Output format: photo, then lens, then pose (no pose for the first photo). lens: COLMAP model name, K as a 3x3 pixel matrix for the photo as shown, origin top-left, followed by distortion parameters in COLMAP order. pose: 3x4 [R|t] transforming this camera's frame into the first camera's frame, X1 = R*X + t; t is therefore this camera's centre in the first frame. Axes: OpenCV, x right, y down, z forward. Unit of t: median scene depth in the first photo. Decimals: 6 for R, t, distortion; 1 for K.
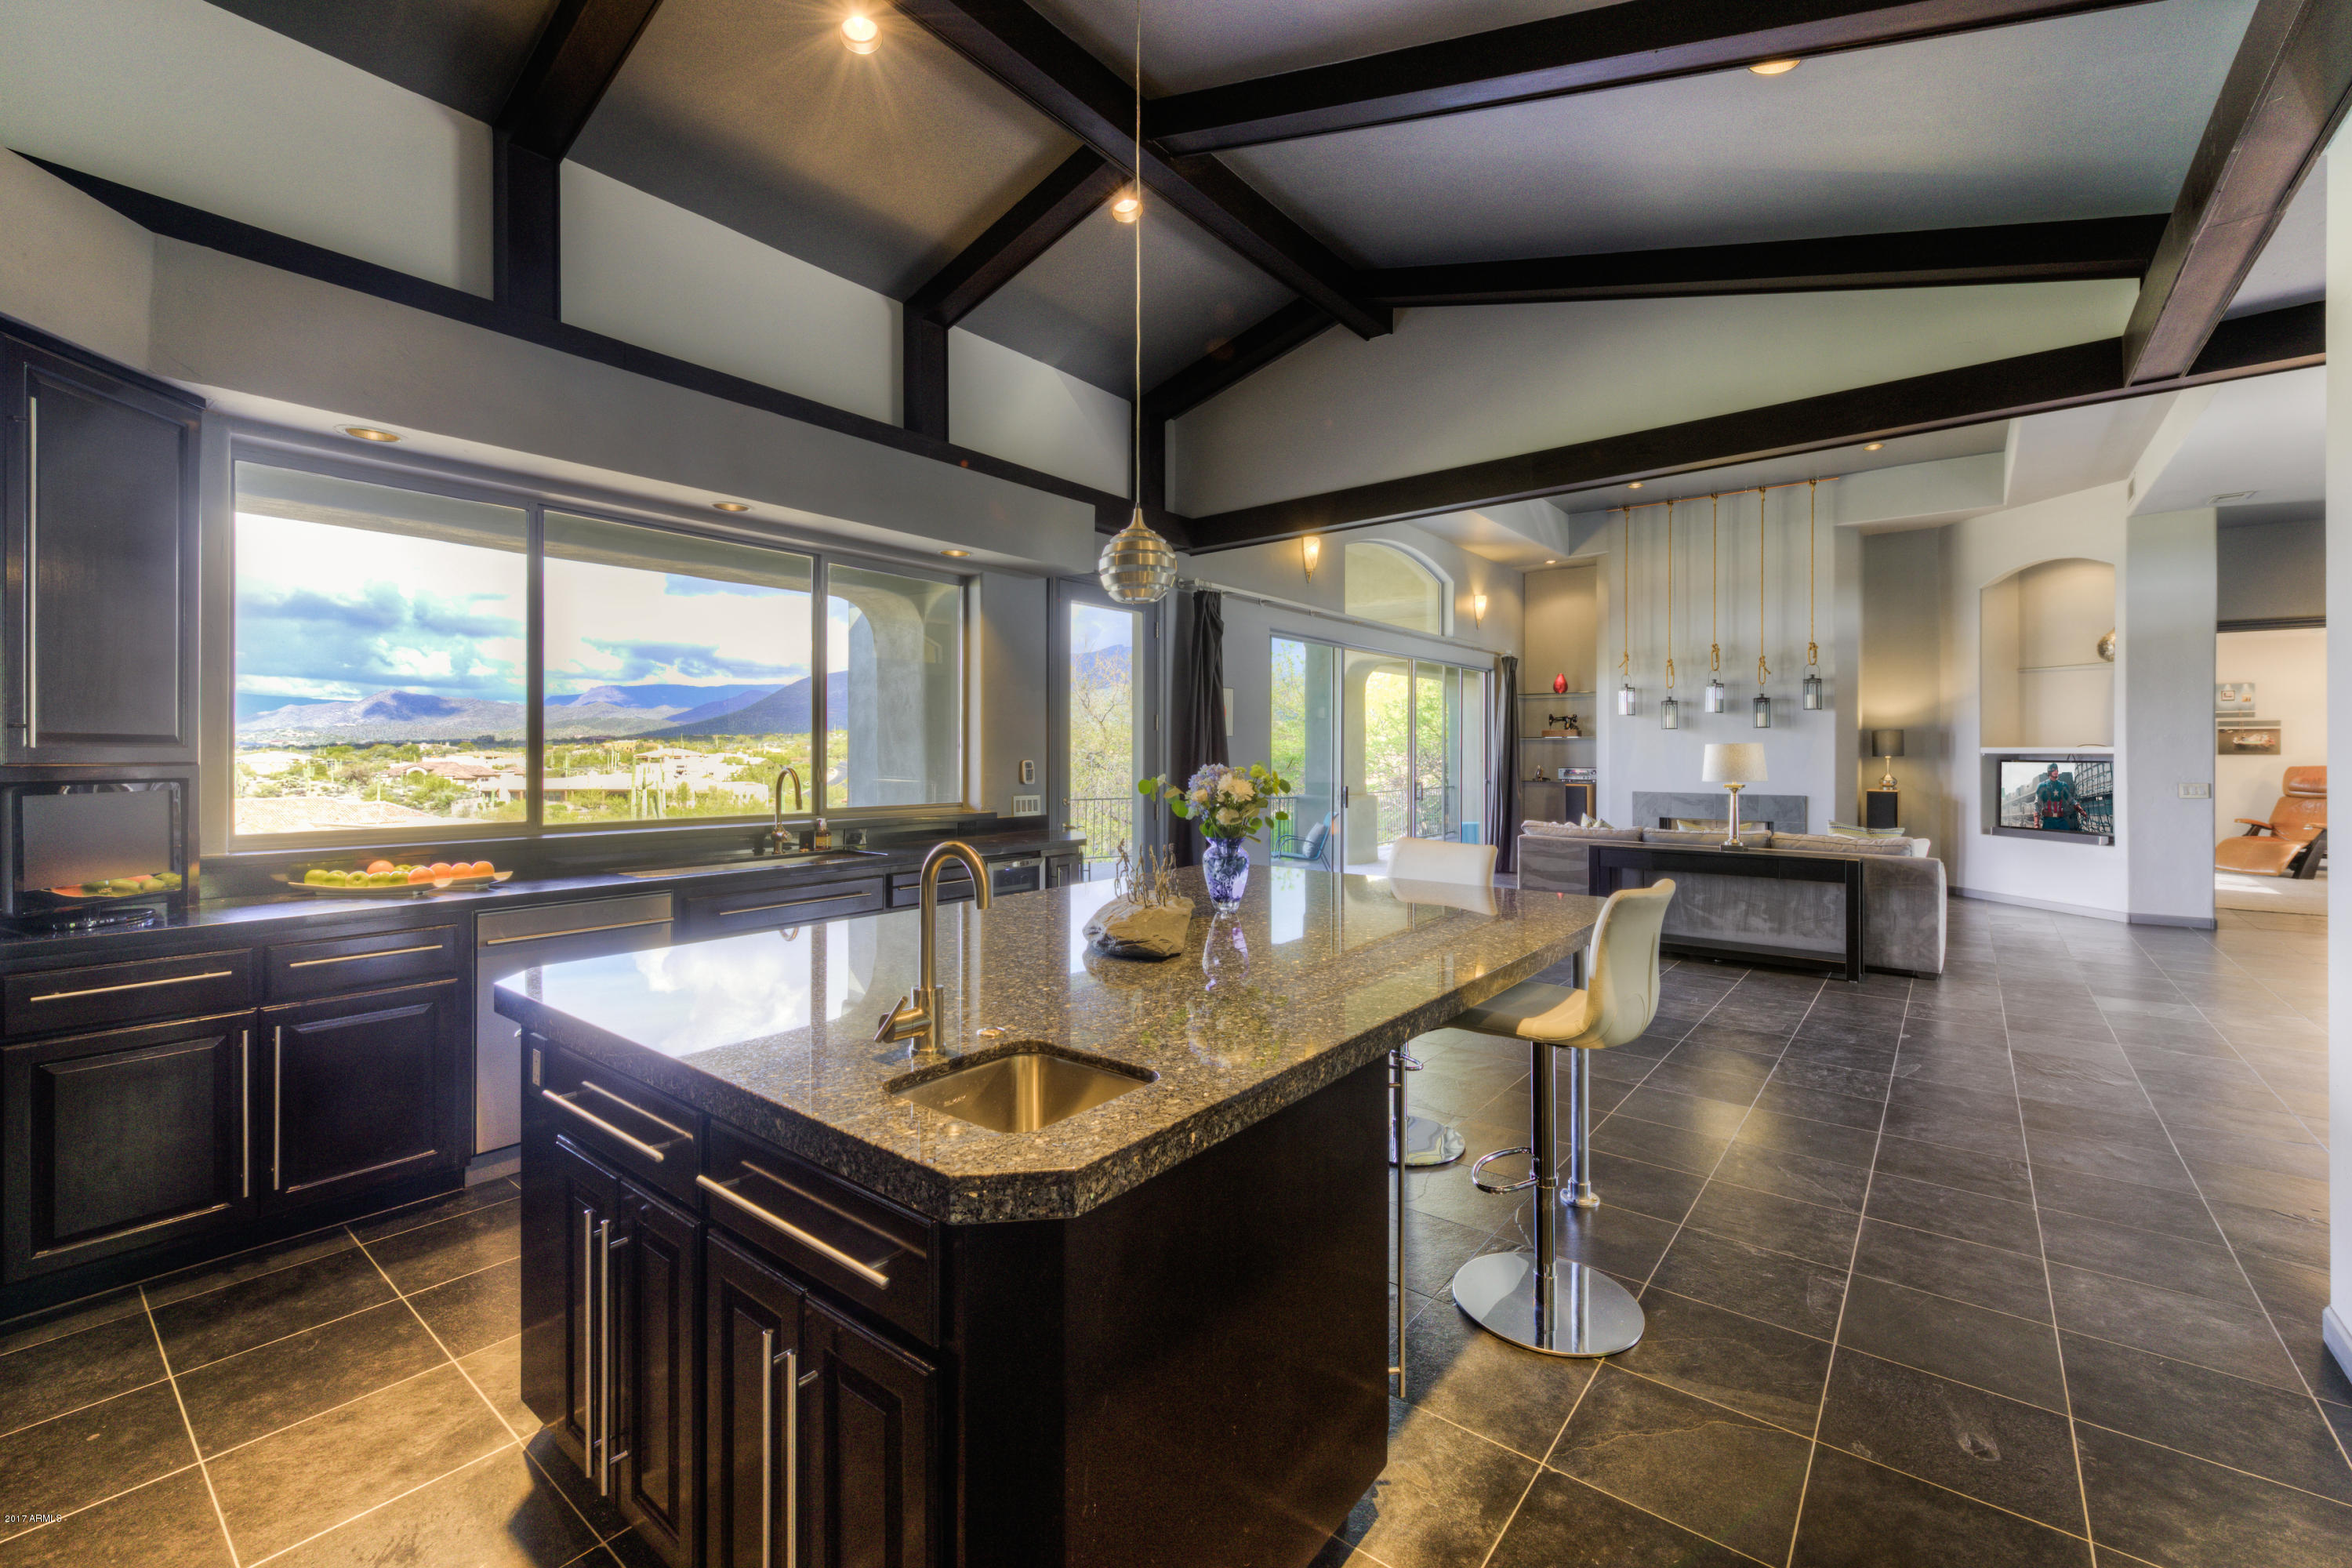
lens RADIAL K [[982.2, 0, 1182.7], [0, 982.2, 758.0], [0, 0, 1]] dist [0.000879, -0.000046]
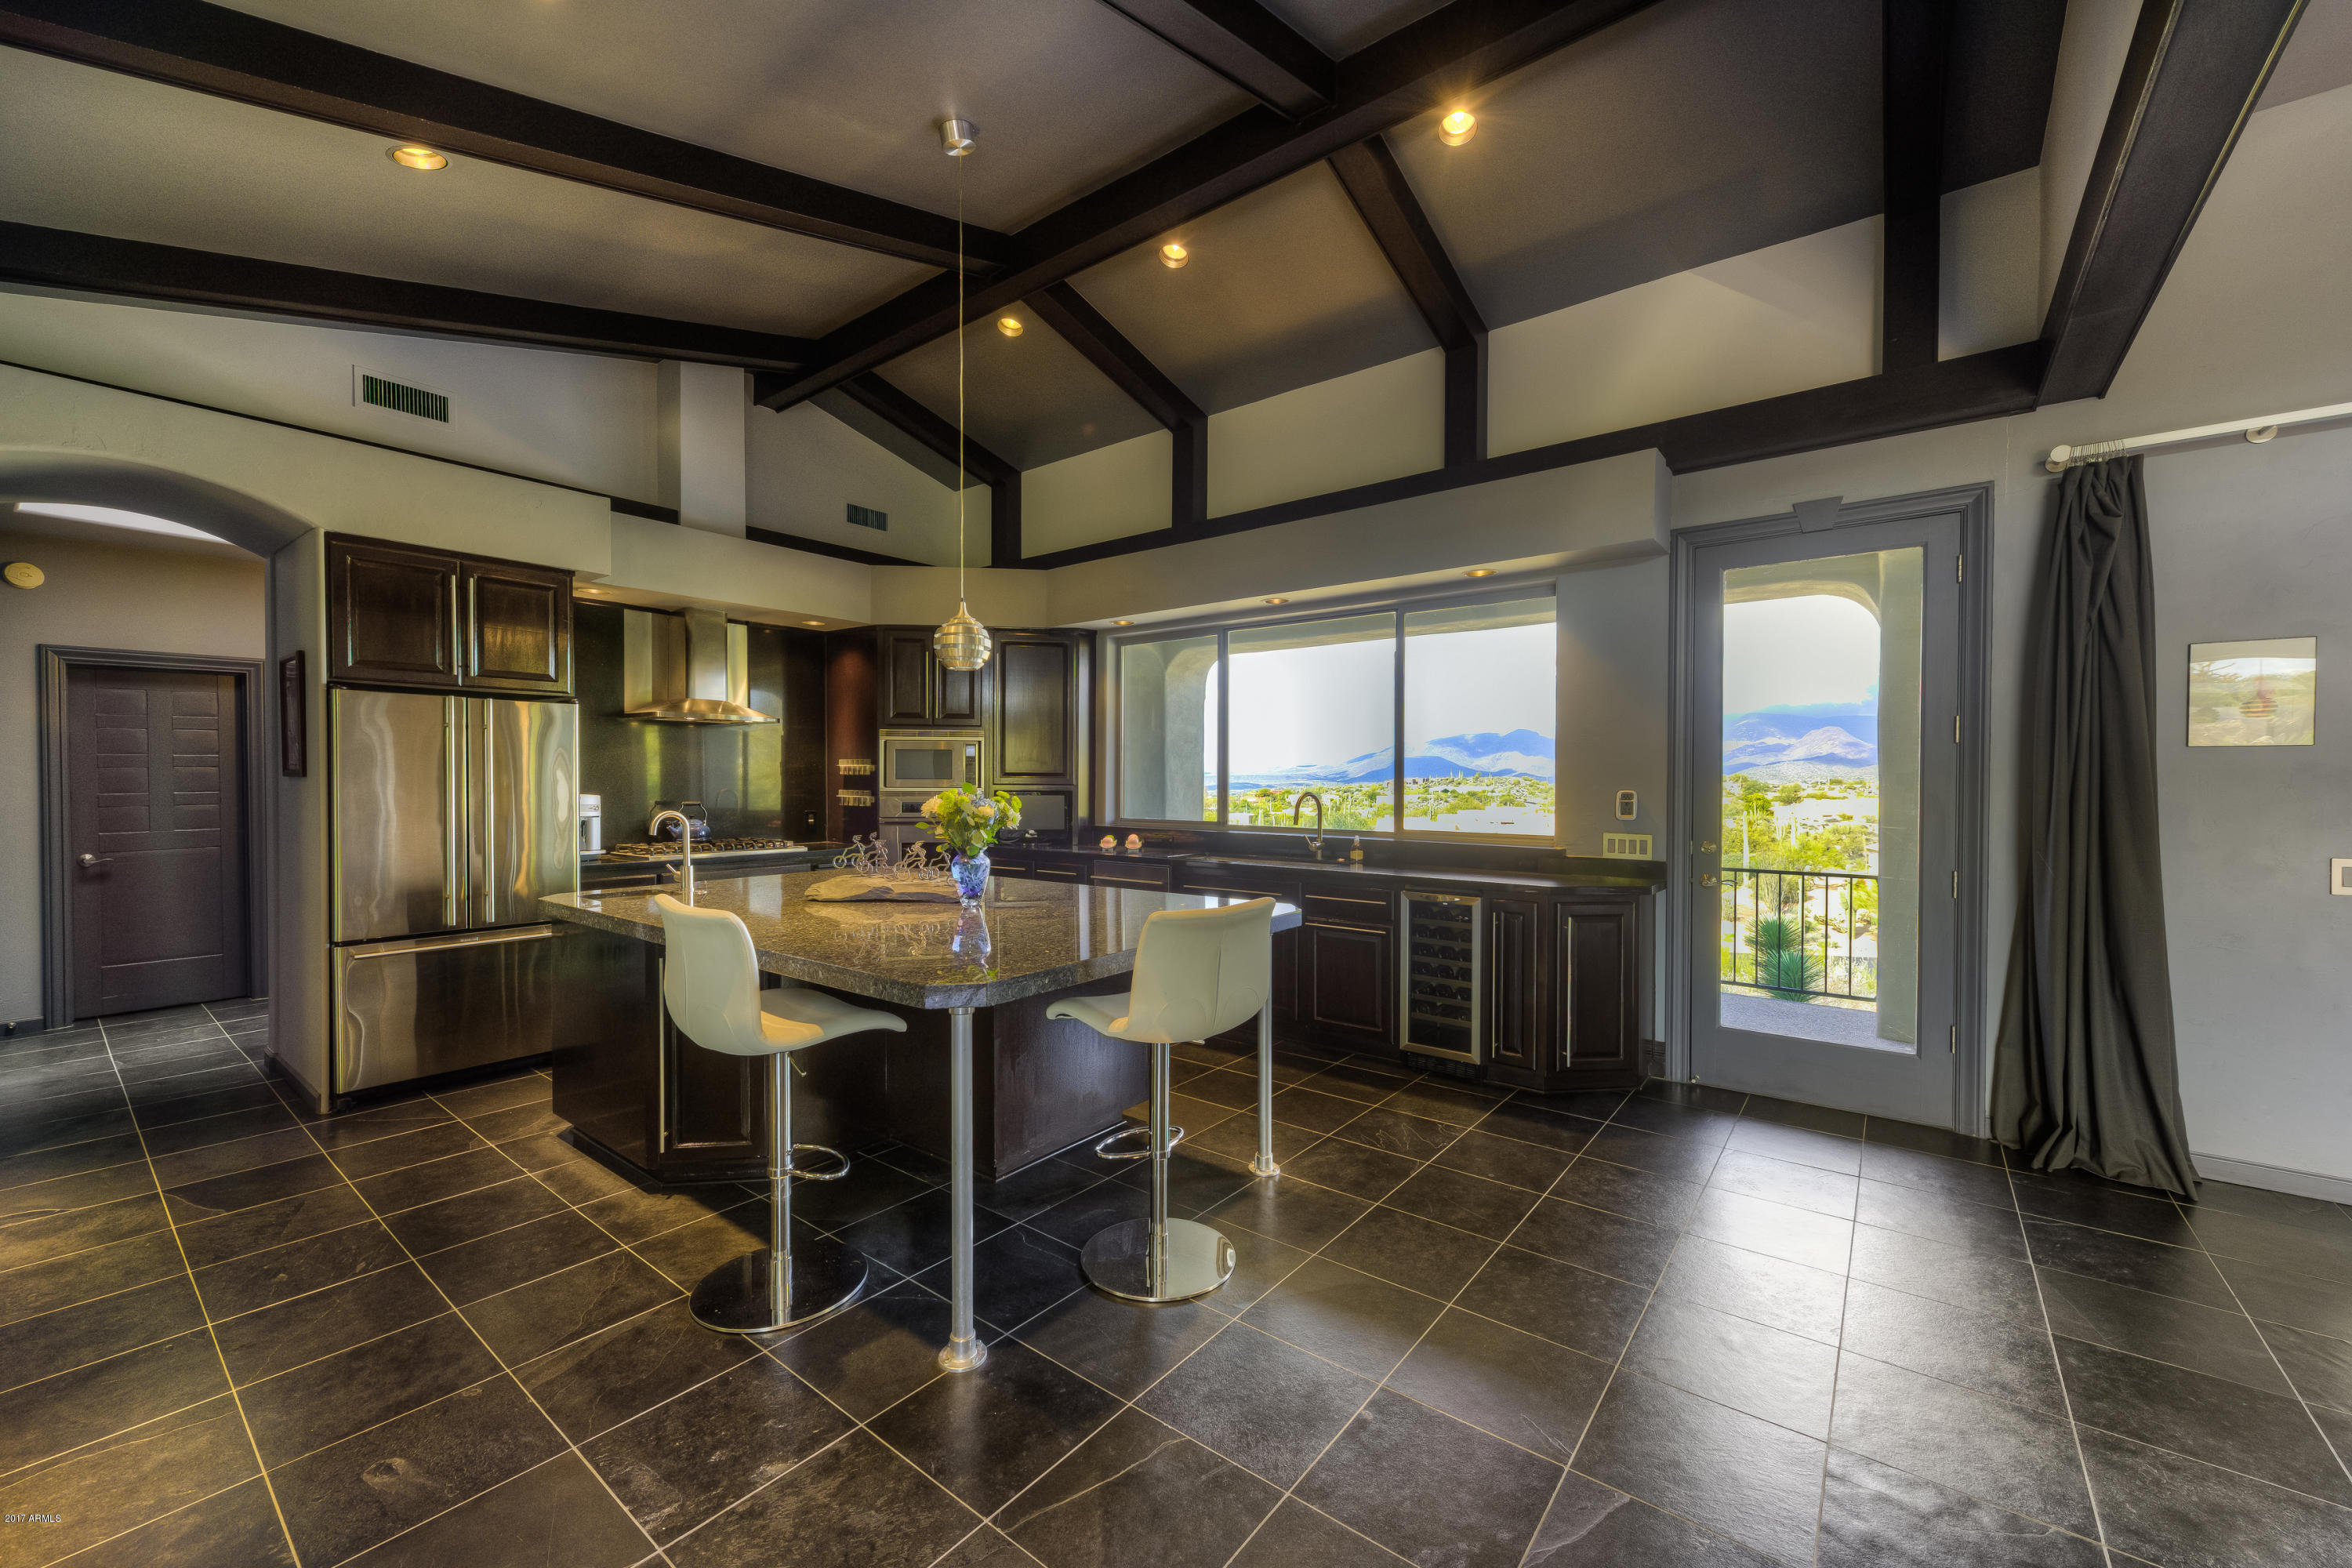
lens RADIAL K [[912.3, 0, 1176.0], [0, 912.3, 784.0], [0, 0, 1]] dist [0.000184, 0.000072]
pose [[0.001966, 0.010102, -0.999947, 0.808754], [-0.003186, 0.999944, 0.010096, -0.011461], [0.999993, 0.003166, 0.001998, 0.838768]]
